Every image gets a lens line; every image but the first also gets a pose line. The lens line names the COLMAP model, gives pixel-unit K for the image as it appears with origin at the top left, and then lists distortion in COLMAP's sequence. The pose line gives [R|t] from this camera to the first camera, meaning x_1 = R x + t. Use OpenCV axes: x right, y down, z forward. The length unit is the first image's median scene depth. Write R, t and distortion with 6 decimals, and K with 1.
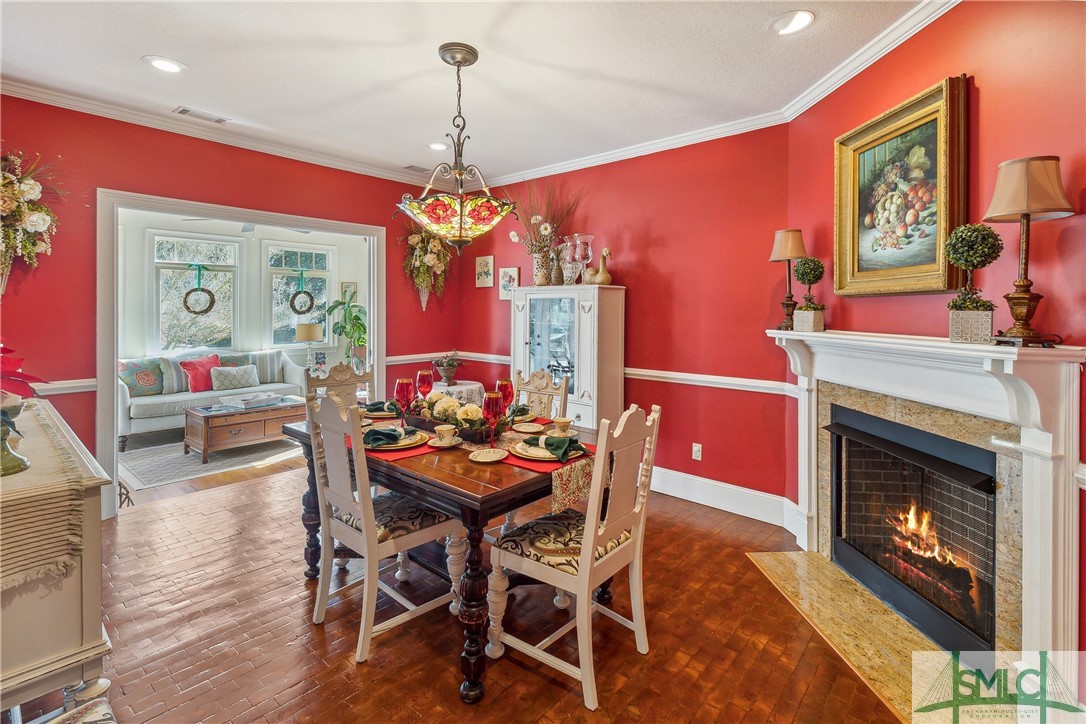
lens RADIAL K [[520.6, 0, 551.2], [0, 520.6, 315.4], [0, 0, 1]] dist [0.001116, -0.000012]
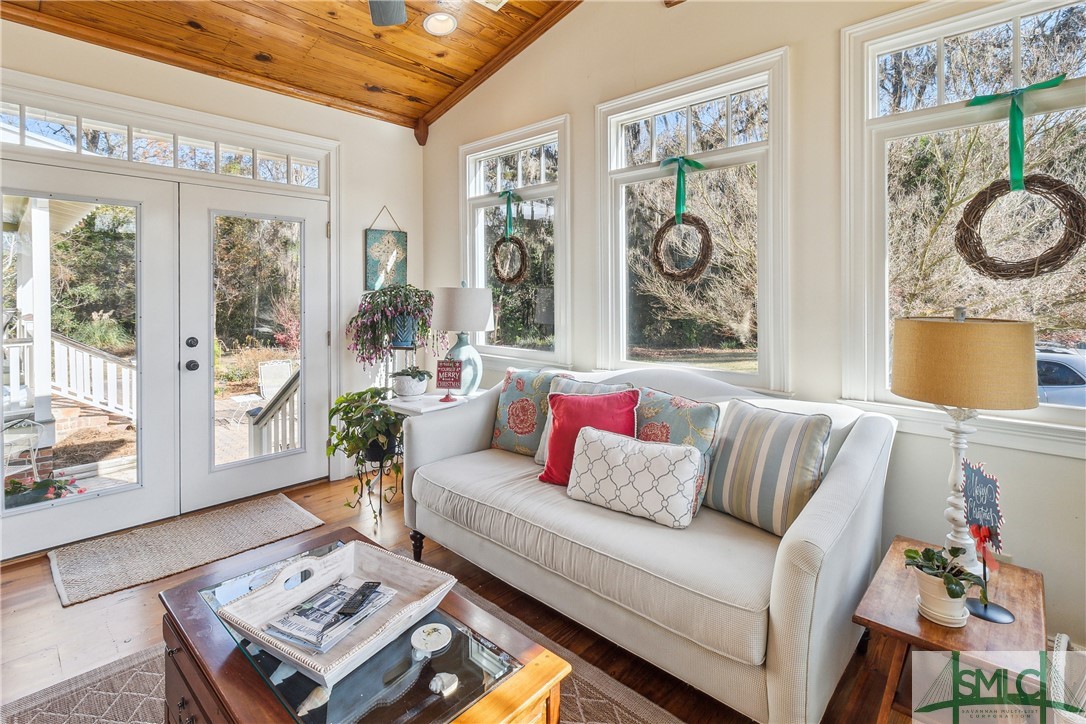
lens RADIAL K [[524.3, 0, 548.7], [0, 524.3, 293.7], [0, 0, 1]] dist [-0.000878, 0.000148]
pose [[-0.035931, 0.003082, -0.999350, -0.262801], [-0.011397, 0.999929, 0.003493, 0.007168], [0.999289, 0.011515, -0.035893, 0.895957]]
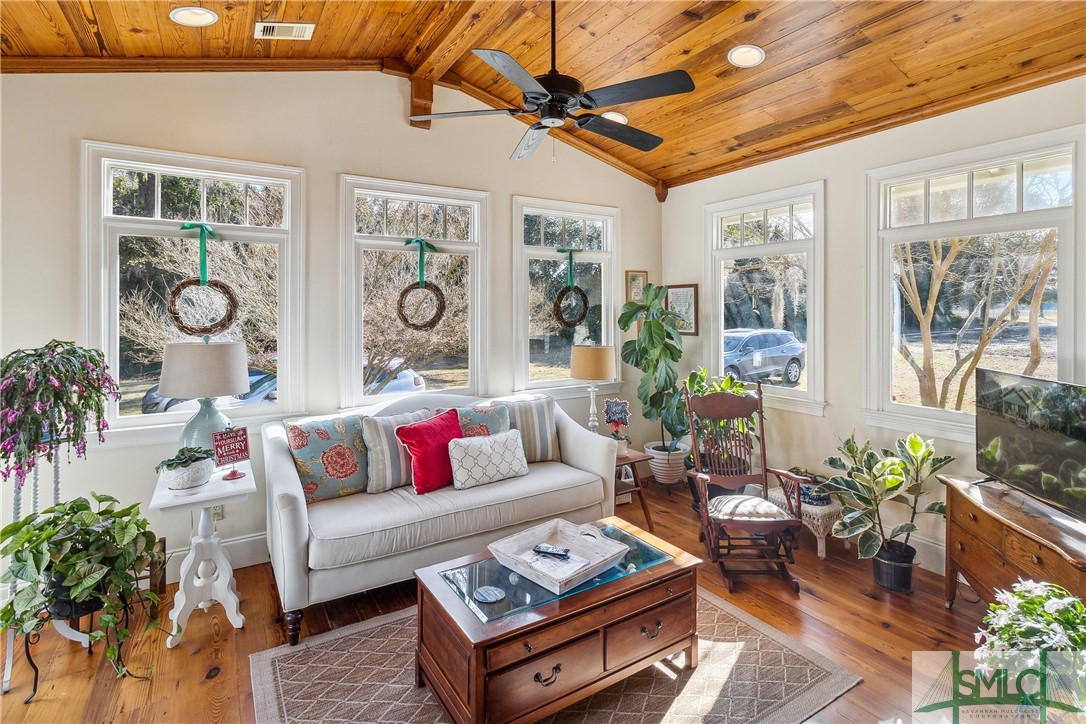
lens RADIAL K [[533.1, 0, 544.5], [0, 533.1, 308.9], [0, 0, 1]] dist [0.000687, 0.000341]
pose [[0.956594, -0.001935, -0.291416, -0.377810], [-0.001924, 0.999914, -0.012957, -0.016934], [0.291416, 0.012955, 0.956509, 0.485880]]
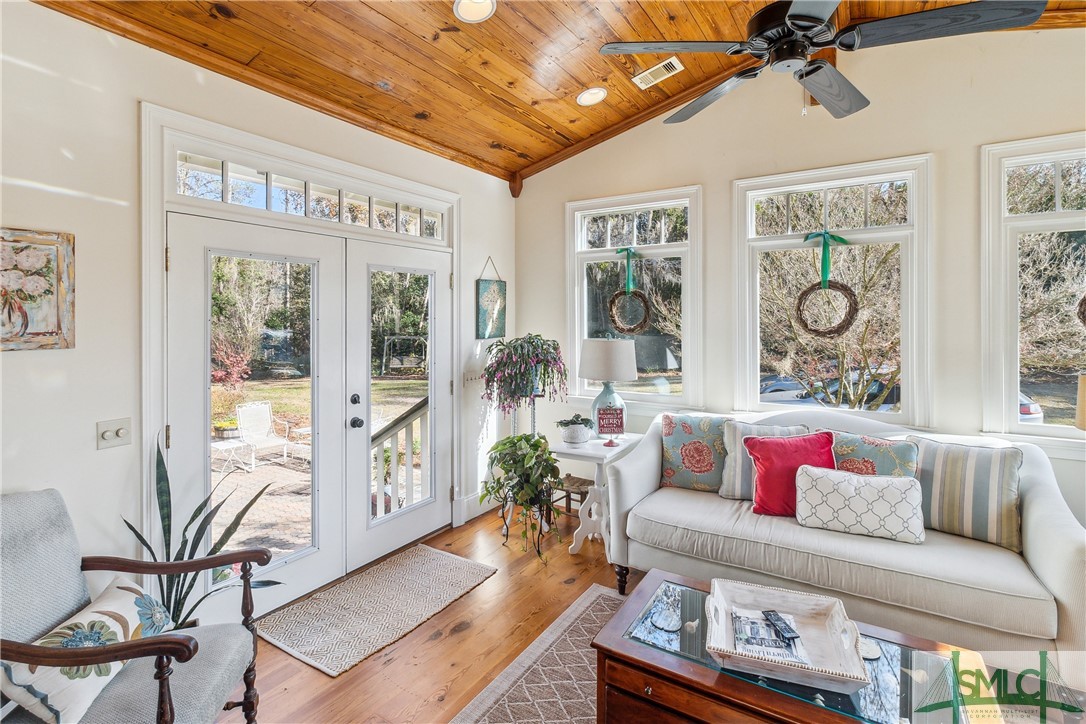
lens RADIAL K [[520.6, 0, 551.2], [0, 520.6, 315.4], [0, 0, 1]] dist [0.001116, -0.000012]
pose [[0.157396, -0.002266, -0.987533, -0.237122], [-0.006896, 0.999970, -0.003393, -0.017675], [0.987512, 0.007344, 0.157375, 0.661793]]
